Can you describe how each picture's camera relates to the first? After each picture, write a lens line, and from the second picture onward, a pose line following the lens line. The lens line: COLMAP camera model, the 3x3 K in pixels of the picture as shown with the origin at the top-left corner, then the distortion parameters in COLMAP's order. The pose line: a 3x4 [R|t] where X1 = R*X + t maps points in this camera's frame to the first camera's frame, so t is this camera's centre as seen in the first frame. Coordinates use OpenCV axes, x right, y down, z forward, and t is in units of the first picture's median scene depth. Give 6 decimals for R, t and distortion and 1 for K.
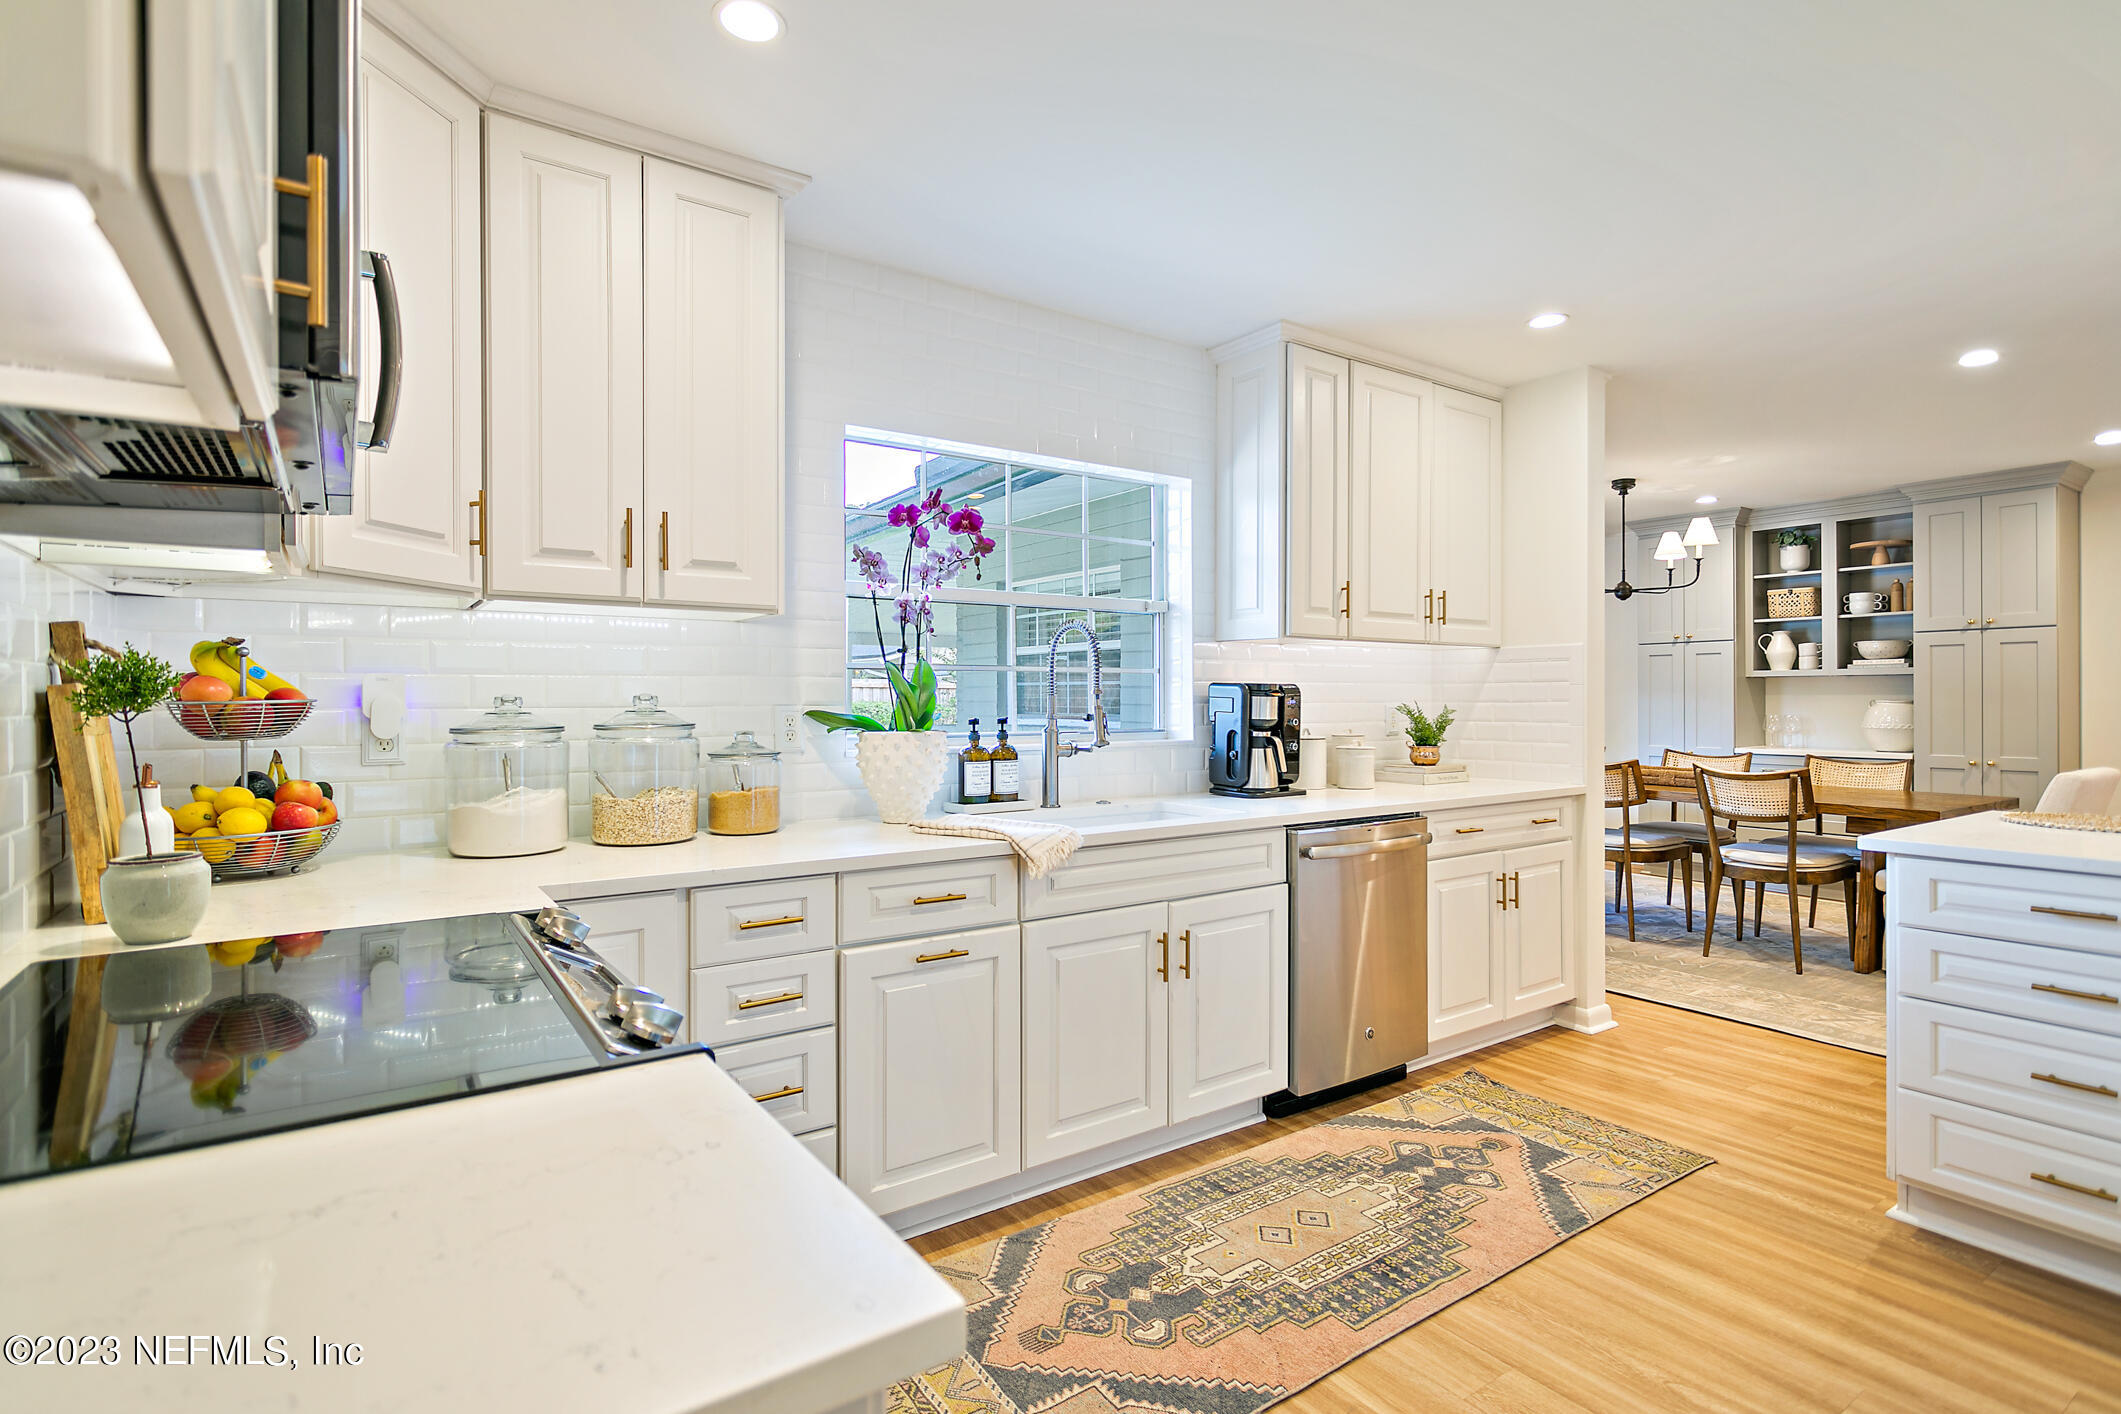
lens RADIAL K [[1029.3, 0, 1057.9], [0, 1029.3, 686.7], [0, 0, 1]] dist [-0.001570, 0.000644]
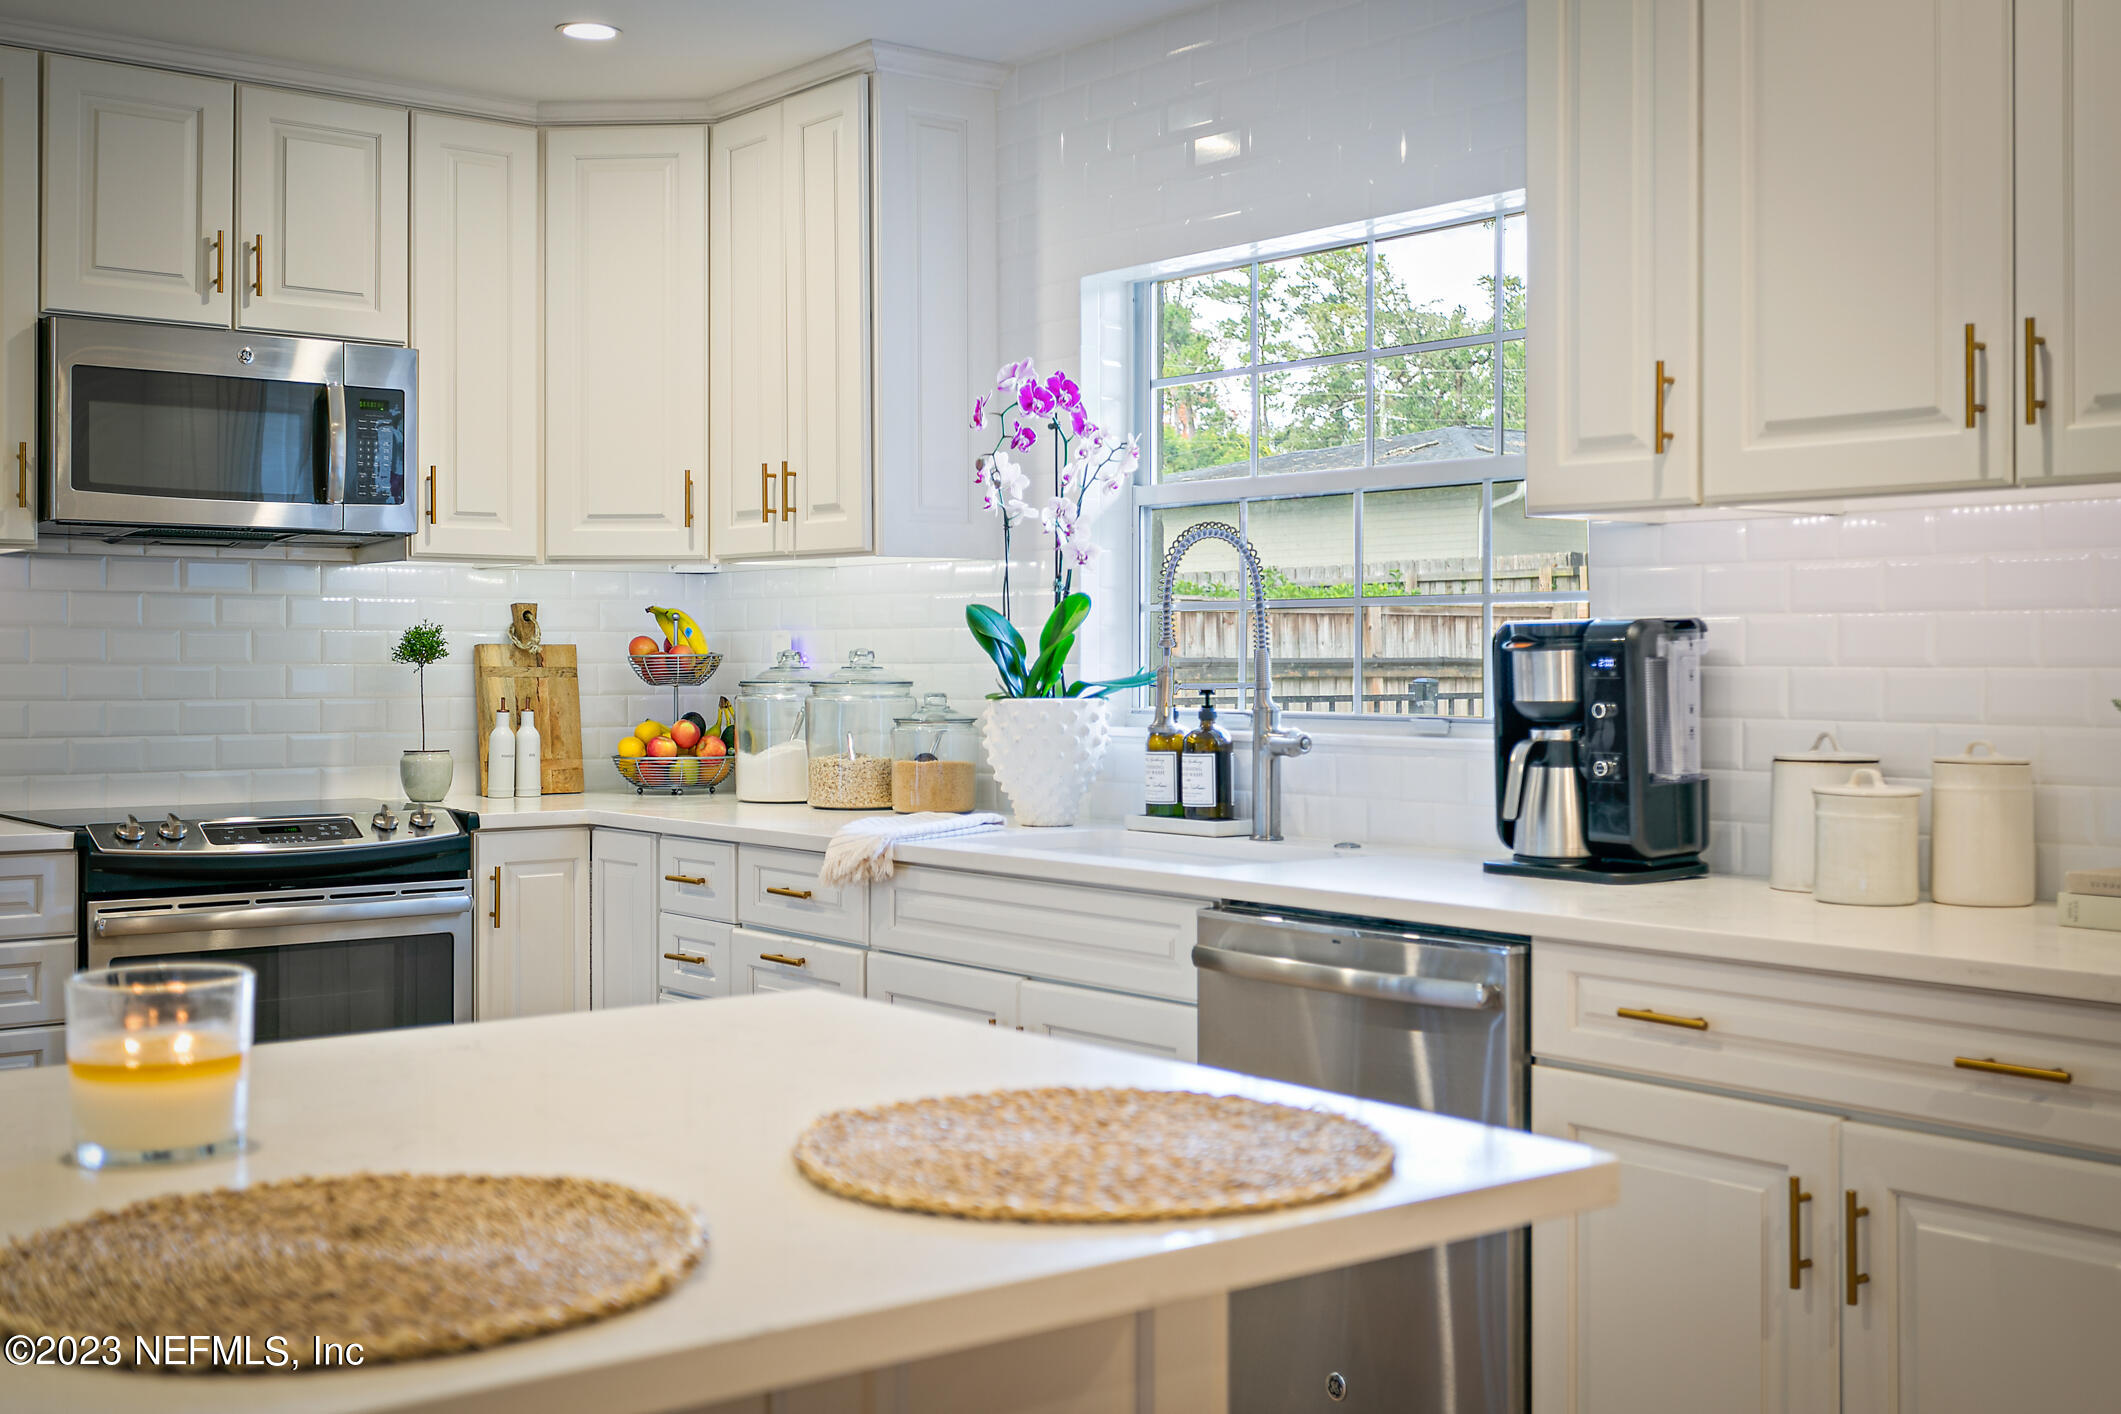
lens RADIAL K [[2350.5, 0, 1061.1], [0, 2350.5, 631.6], [0, 0, 1]] dist [0.013956, -0.011880]
pose [[0.069105, -0.008125, -0.997576, 1.411244], [0.009314, 0.999929, -0.007499, 0.007907], [0.997566, -0.008773, 0.069176, 0.848522]]
